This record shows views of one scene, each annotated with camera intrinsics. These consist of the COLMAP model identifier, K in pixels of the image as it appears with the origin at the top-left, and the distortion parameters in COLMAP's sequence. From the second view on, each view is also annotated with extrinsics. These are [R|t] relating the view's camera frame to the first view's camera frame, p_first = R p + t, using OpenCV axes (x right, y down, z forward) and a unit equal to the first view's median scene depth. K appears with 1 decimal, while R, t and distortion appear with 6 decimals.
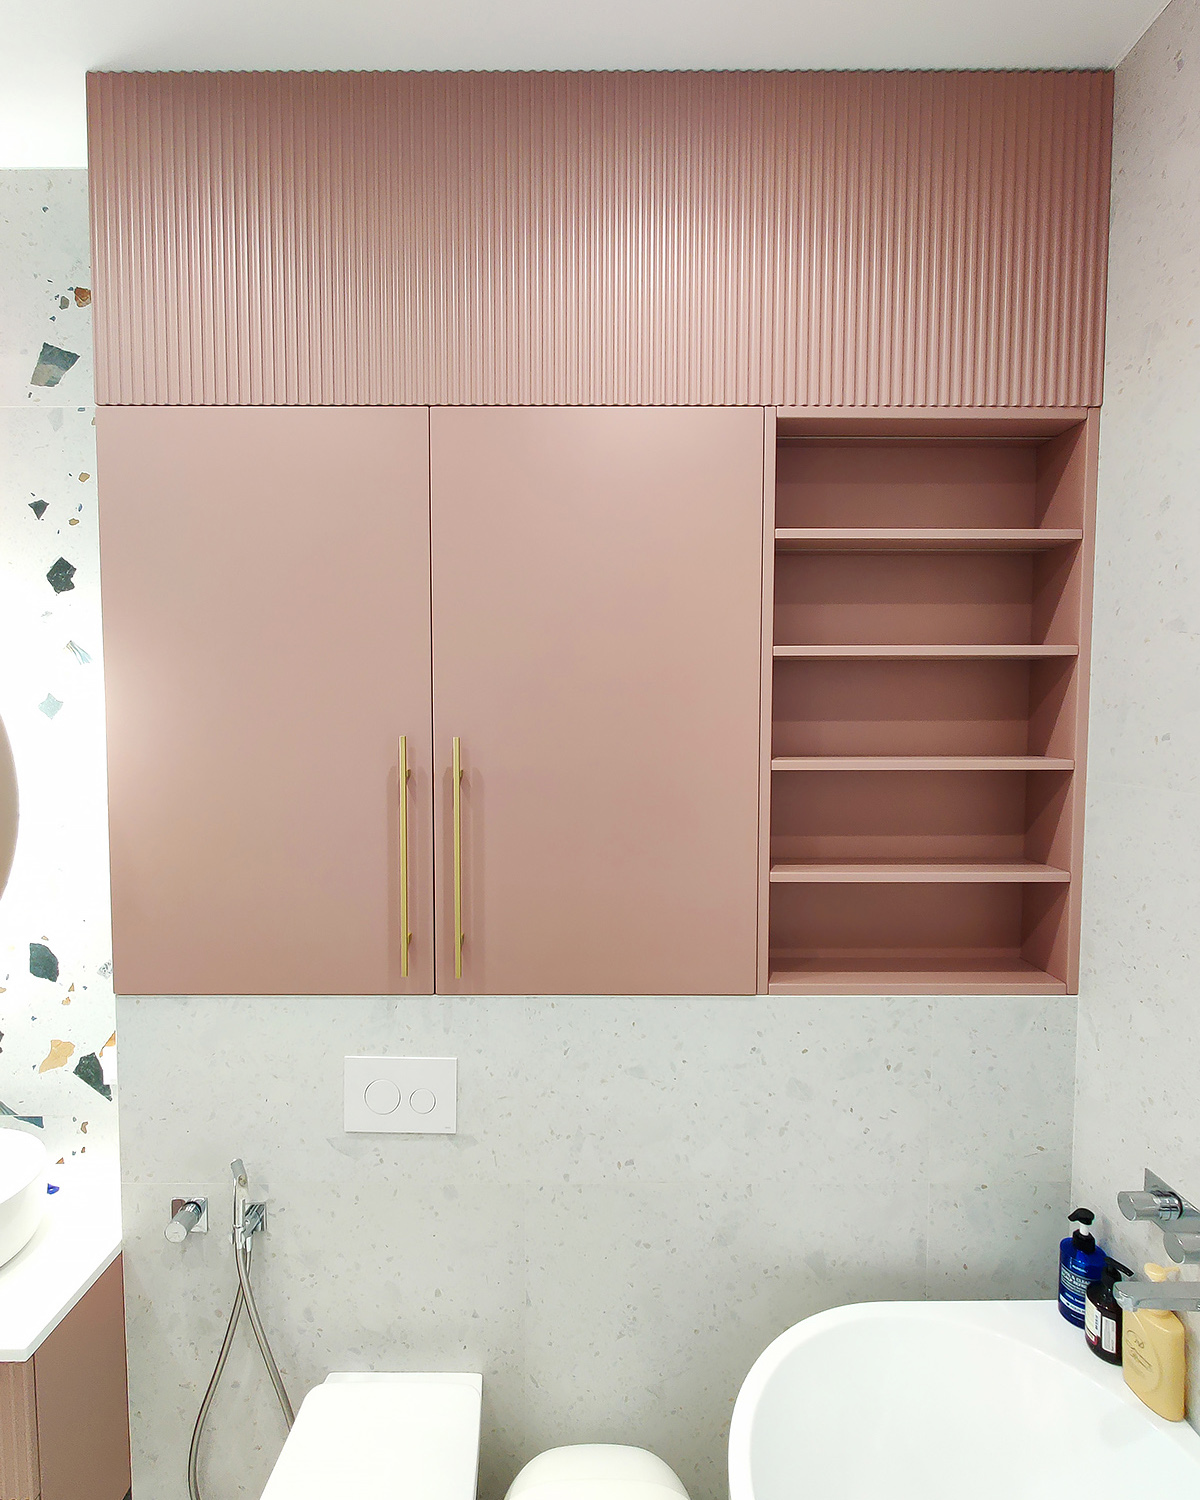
lens RADIAL K [[752.0, 0, 582.2], [0, 752.0, 752.1], [0, 0, 1]] dist [0.001383, -0.002774]
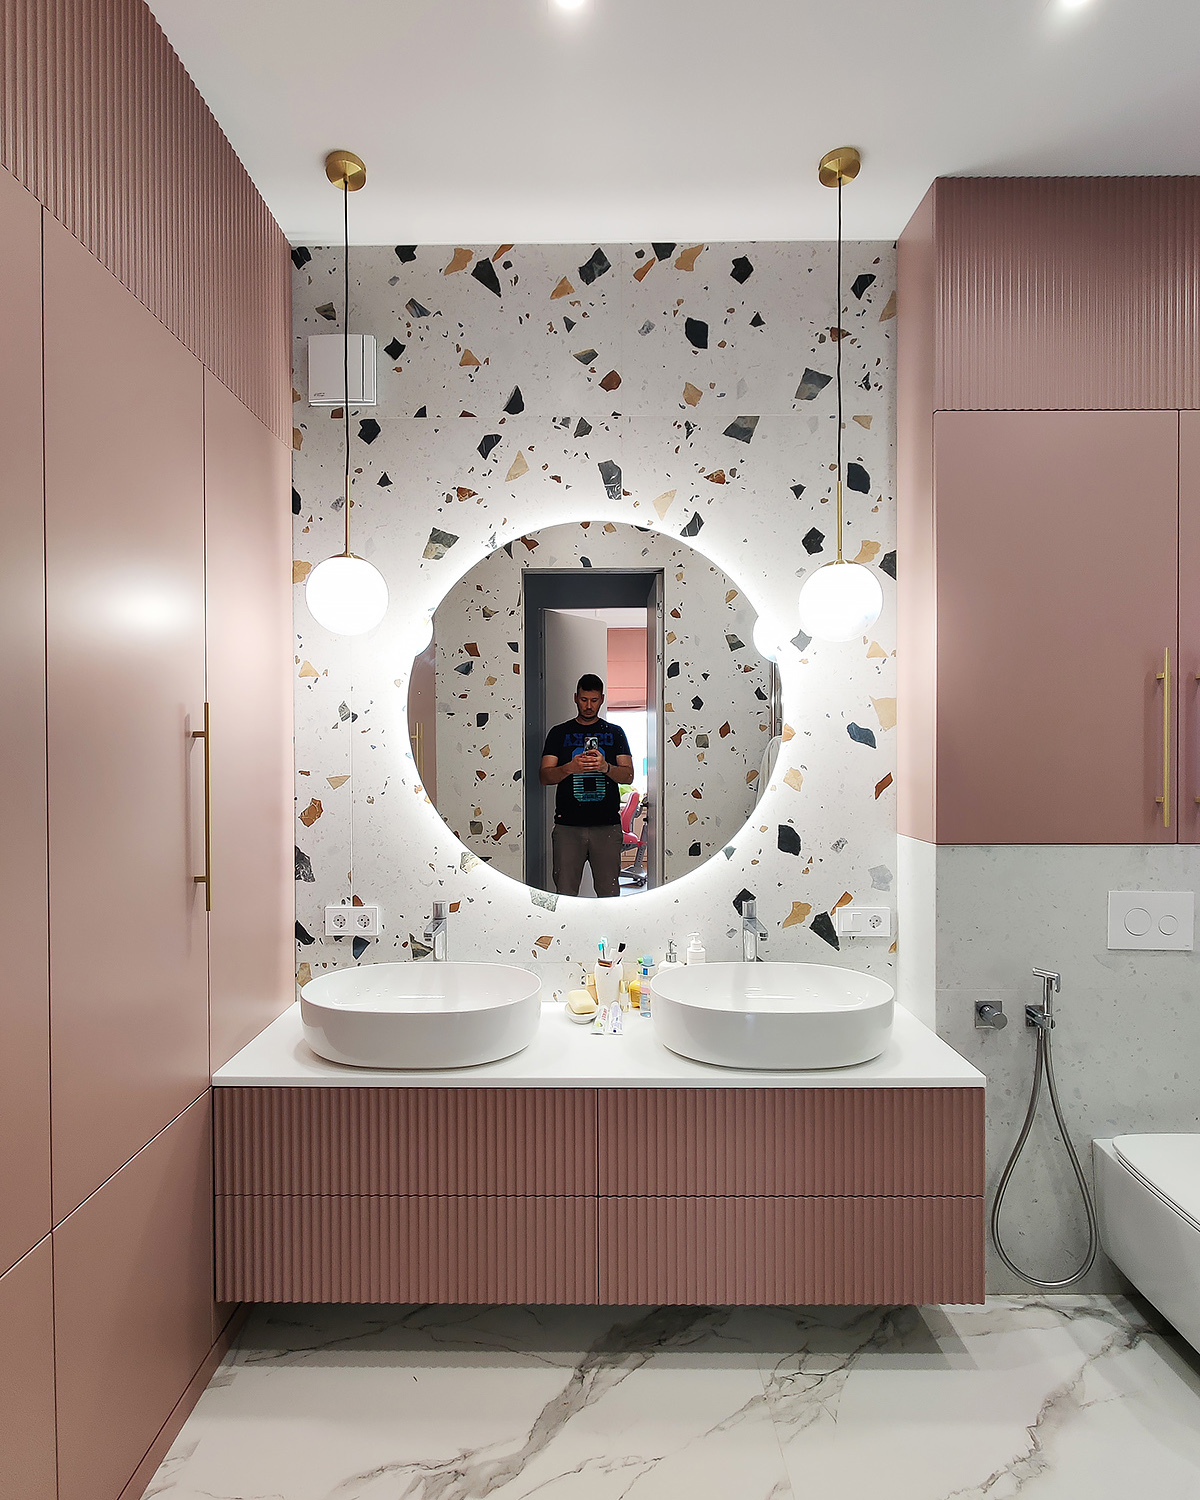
lens RADIAL K [[764.0, 0, 581.6], [0, 764.0, 750.5], [0, 0, 1]] dist [0.000049, -0.002047]
pose [[0.999971, -0.003324, -0.006851, -1.212167], [0.003022, 0.999041, -0.043681, 0.208660], [0.006989, 0.043659, 0.999022, -0.356363]]
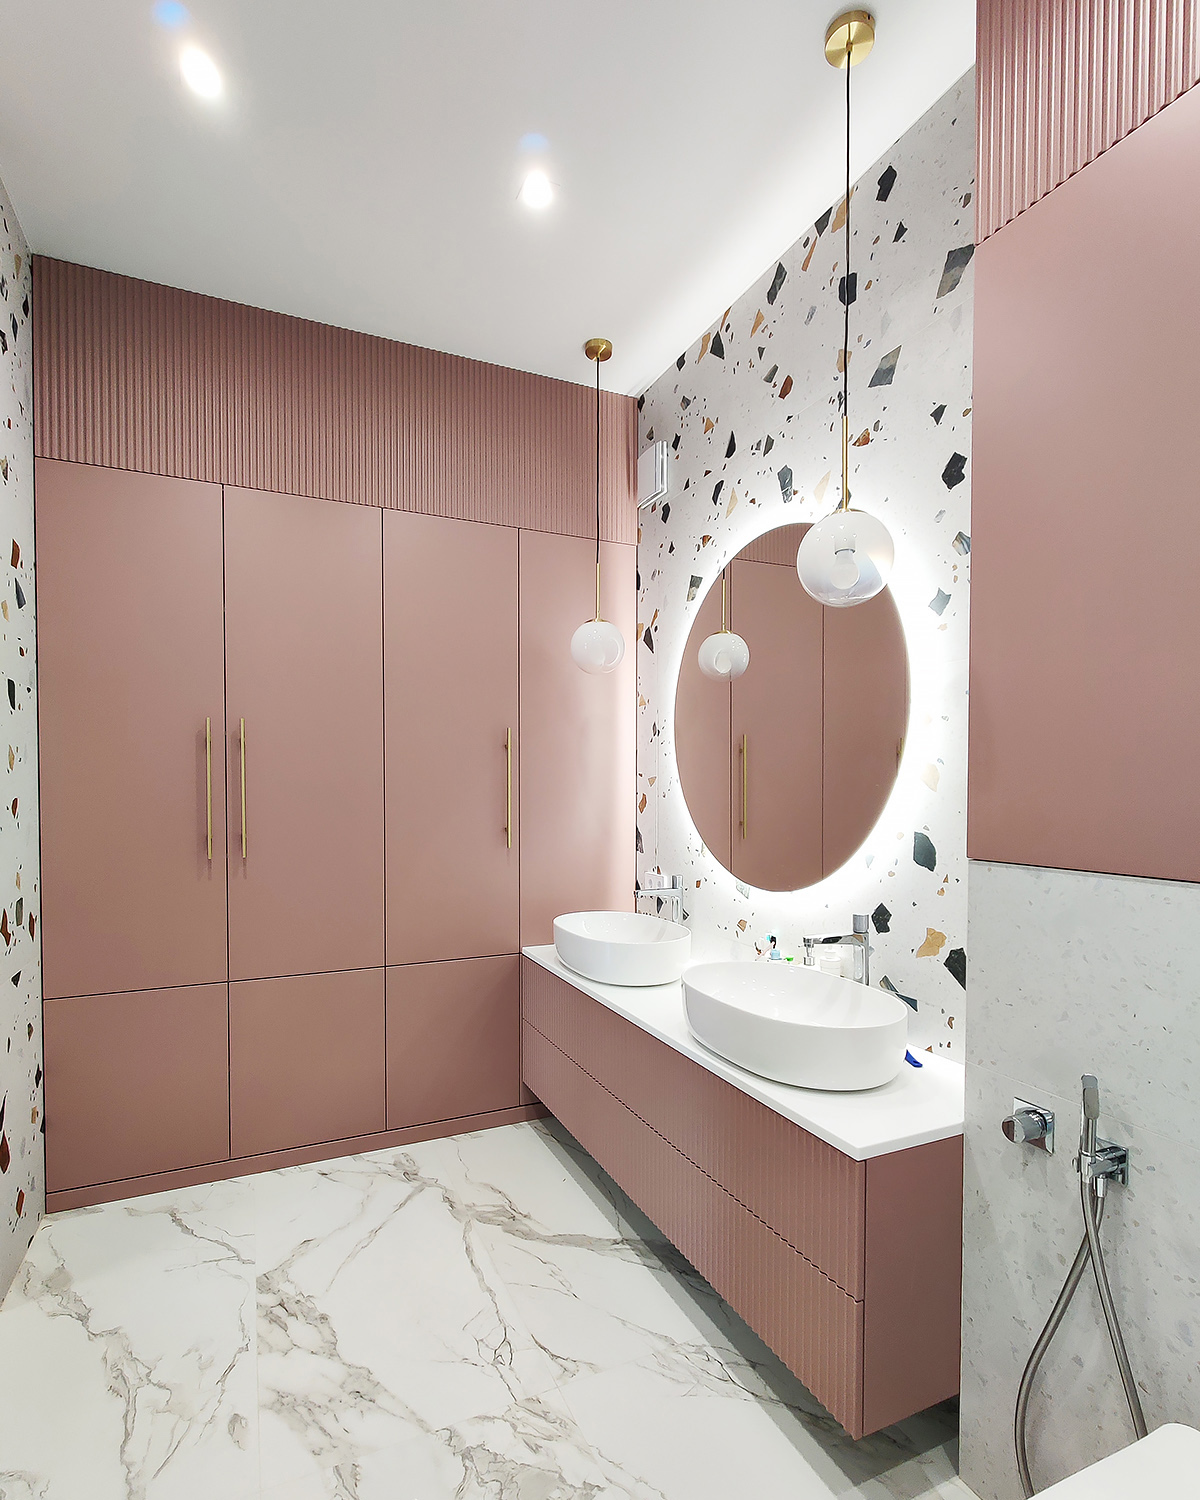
lens RADIAL K [[749.5, 0, 583.4], [0, 749.5, 801.7], [0, 0, 1]] dist [-0.000389, -0.001783]
pose [[0.410100, 0.019738, -0.911827, 0.043330], [-0.047843, 0.998855, 0.000104, 0.266516], [0.910785, 0.043582, 0.410575, 0.157274]]
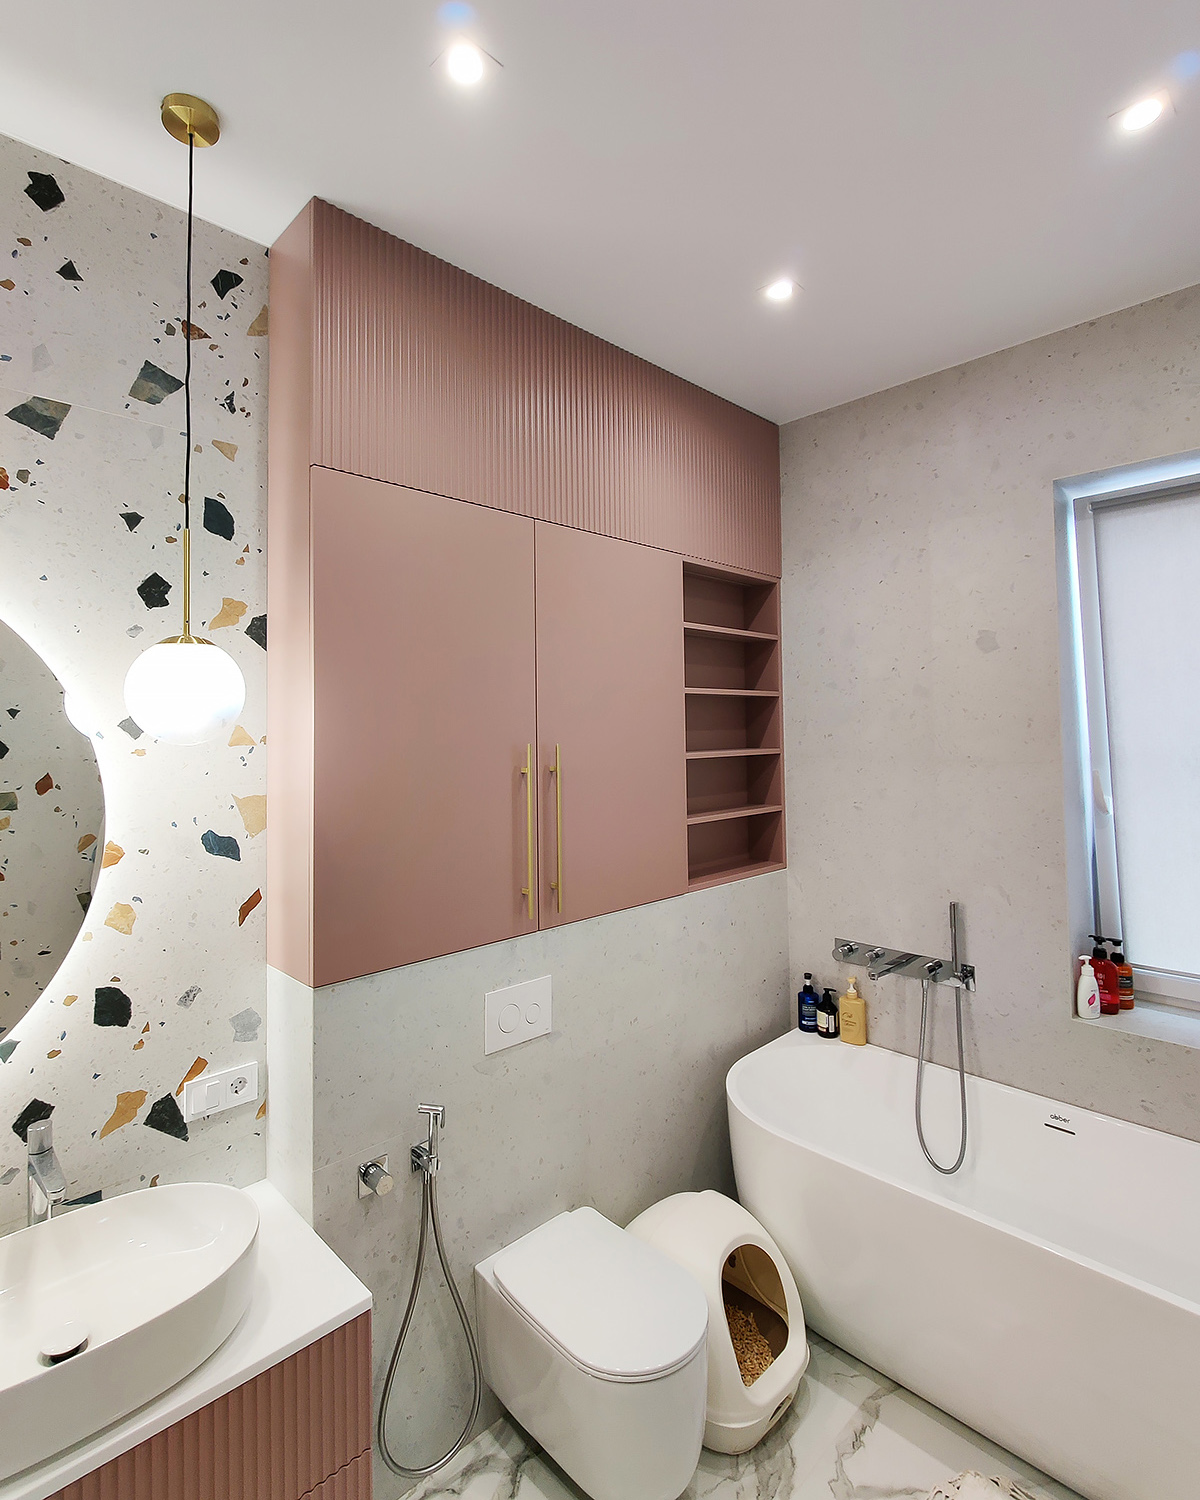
lens RADIAL K [[755.9, 0, 585.3], [0, 755.9, 701.5], [0, 0, 1]] dist [-0.000240, -0.001213]
pose [[0.719371, 0.017120, 0.694416, -1.078951], [0.049652, 0.995872, -0.075989, 0.012140], [-0.692850, 0.089143, 0.715551, -0.087718]]
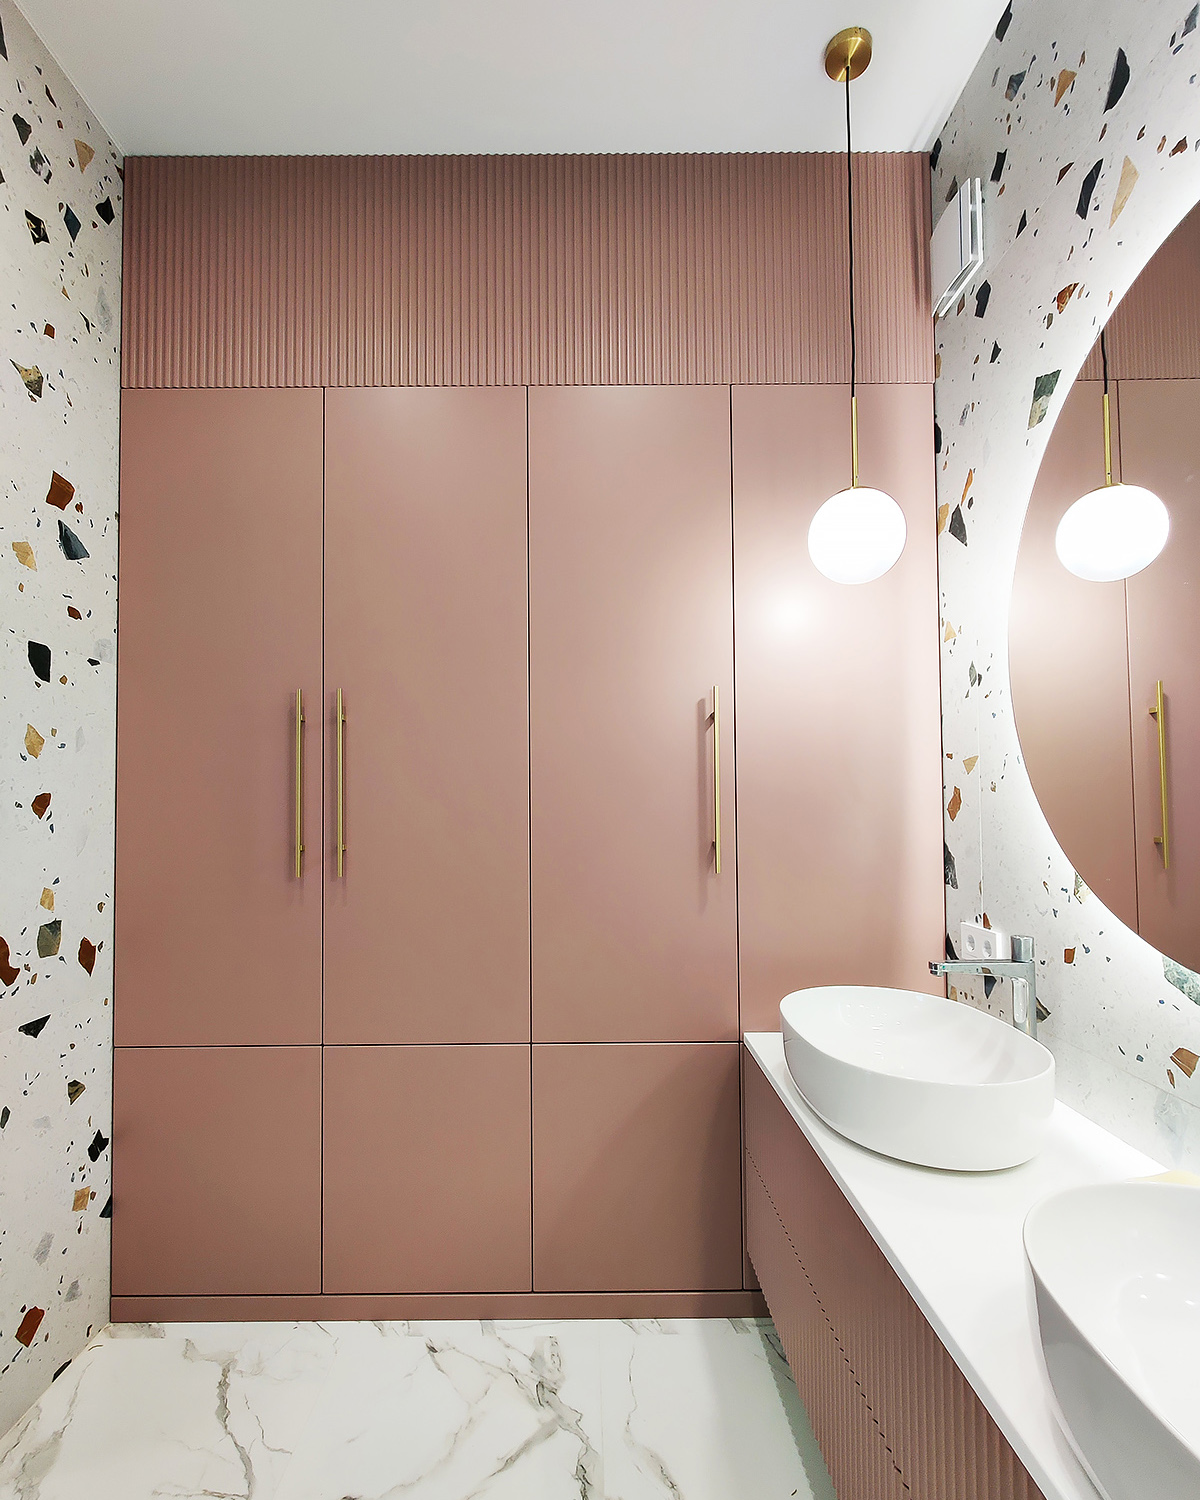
lens RADIAL K [[751.0, 0, 582.7], [0, 751.0, 781.7], [0, 0, 1]] dist [-0.002638, 0.000106]
pose [[0.001921, -0.030512, -0.999533, -0.548017], [-0.044813, 0.998528, -0.030567, 0.291472], [0.998994, 0.044850, 0.000551, 0.544775]]
